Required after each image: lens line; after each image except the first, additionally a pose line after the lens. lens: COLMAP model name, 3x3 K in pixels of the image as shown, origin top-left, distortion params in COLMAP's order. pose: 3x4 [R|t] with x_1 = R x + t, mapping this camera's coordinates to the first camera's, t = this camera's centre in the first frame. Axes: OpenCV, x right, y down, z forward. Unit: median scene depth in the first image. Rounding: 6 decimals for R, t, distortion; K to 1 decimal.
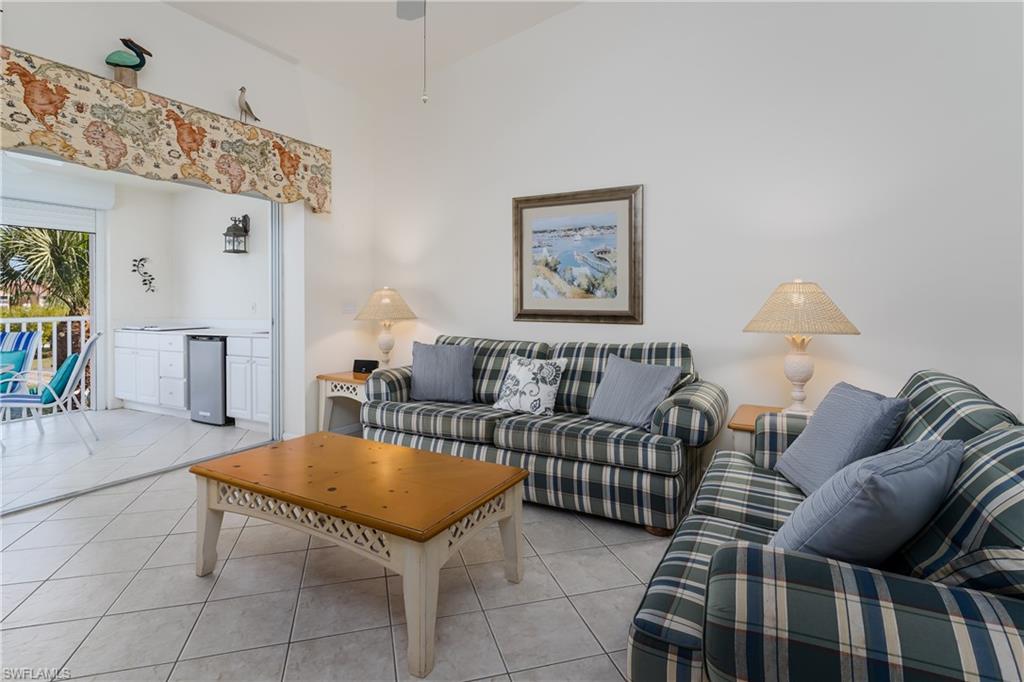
lens RADIAL K [[516.9, 0, 507.2], [0, 516.9, 301.4], [0, 0, 1]] dist [0.000373, 0.000368]
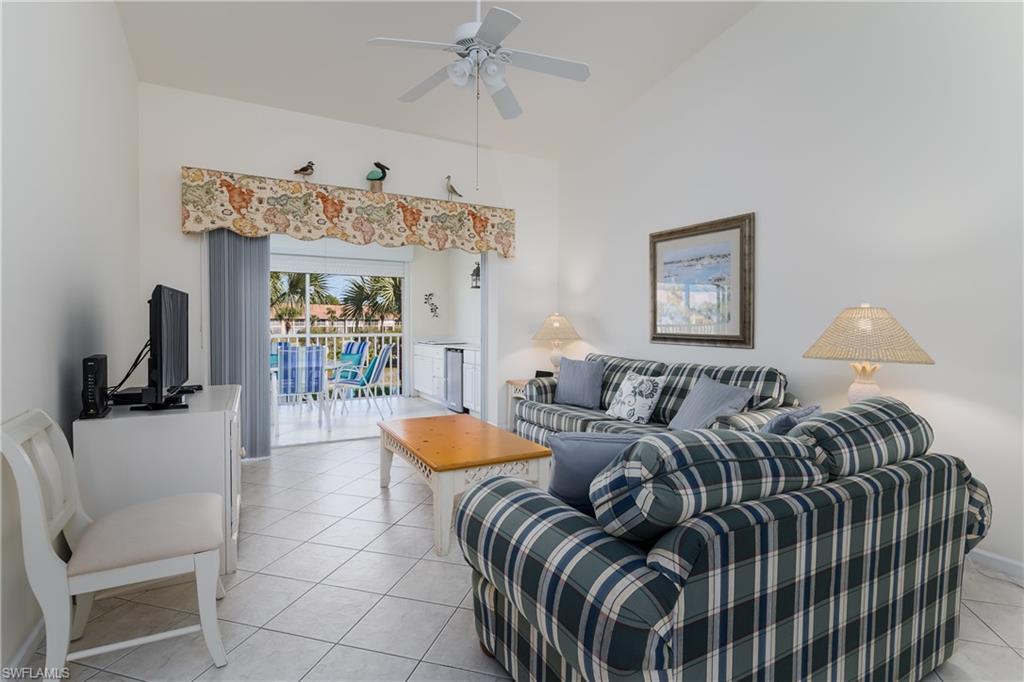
lens RADIAL K [[493.3, 0, 513.0], [0, 493.3, 331.0], [0, 0, 1]] dist [-0.000763, 0.000113]
pose [[0.852471, 0.012994, -0.522614, 0.365771], [-0.006727, 0.999881, 0.013887, -0.001230], [0.522732, -0.008323, 0.852456, -0.084174]]
